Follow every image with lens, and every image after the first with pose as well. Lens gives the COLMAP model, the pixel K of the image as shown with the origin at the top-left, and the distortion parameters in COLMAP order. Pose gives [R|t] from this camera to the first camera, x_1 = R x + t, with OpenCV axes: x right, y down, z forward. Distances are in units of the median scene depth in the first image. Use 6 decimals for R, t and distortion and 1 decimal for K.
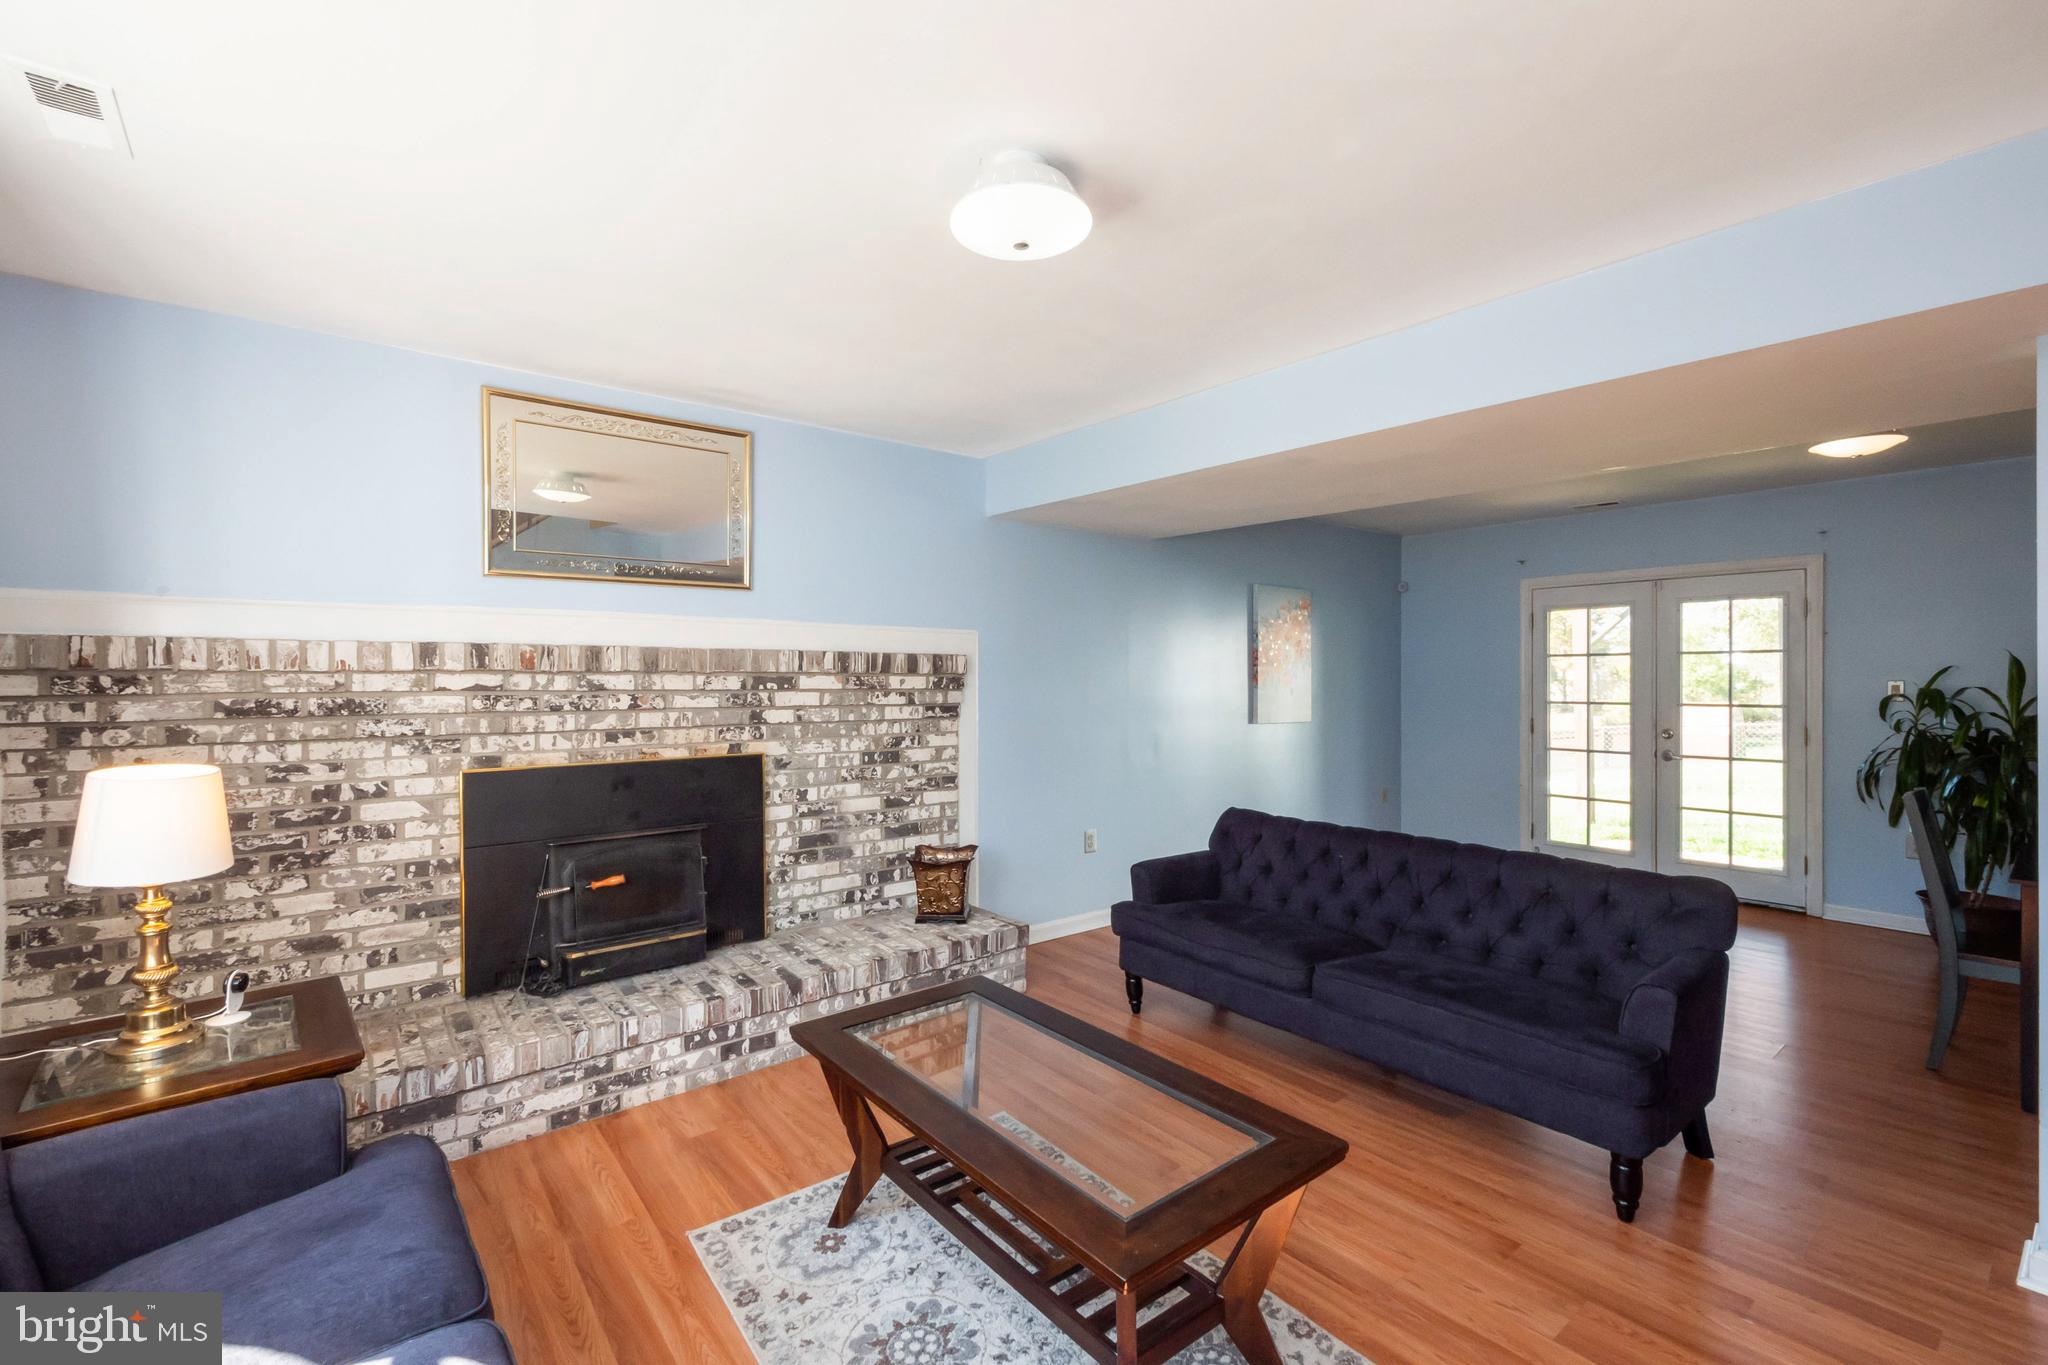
lens RADIAL K [[873.3, 0, 1009.5], [0, 873.3, 675.2], [0, 0, 1]] dist [-0.000235, -0.000766]
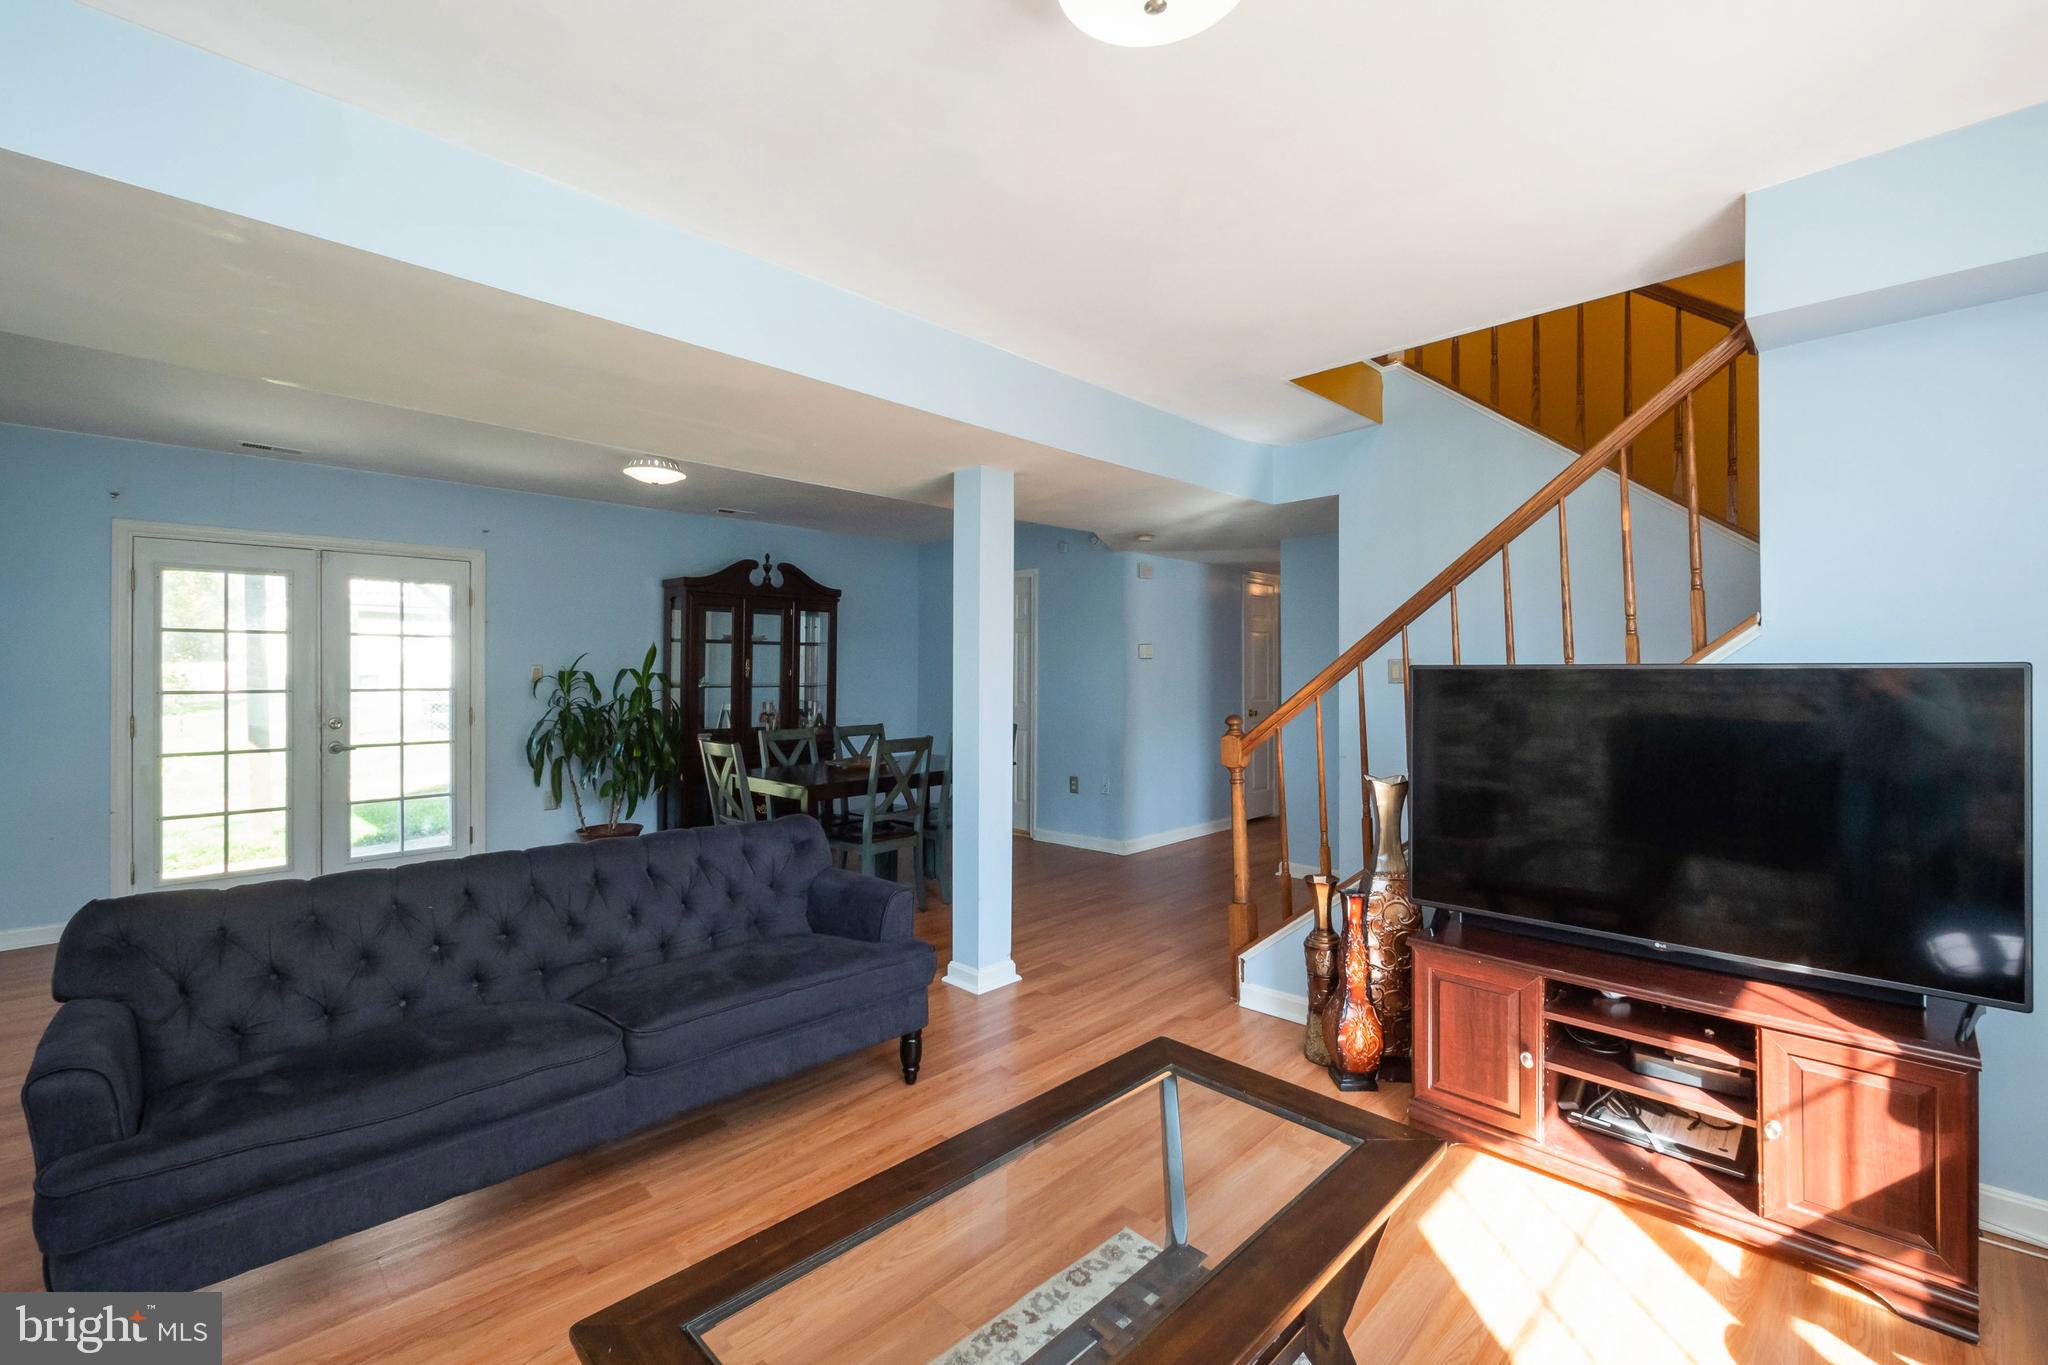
lens RADIAL K [[873.3, 0, 1025.4], [0, 873.3, 673.1], [0, 0, 1]] dist [-0.000235, -0.000766]
pose [[-0.110188, 0.002316, 0.993908, -0.218093], [-0.000458, 0.999997, -0.002381, 0.017491], [-0.993911, -0.000718, -0.110187, 0.392073]]
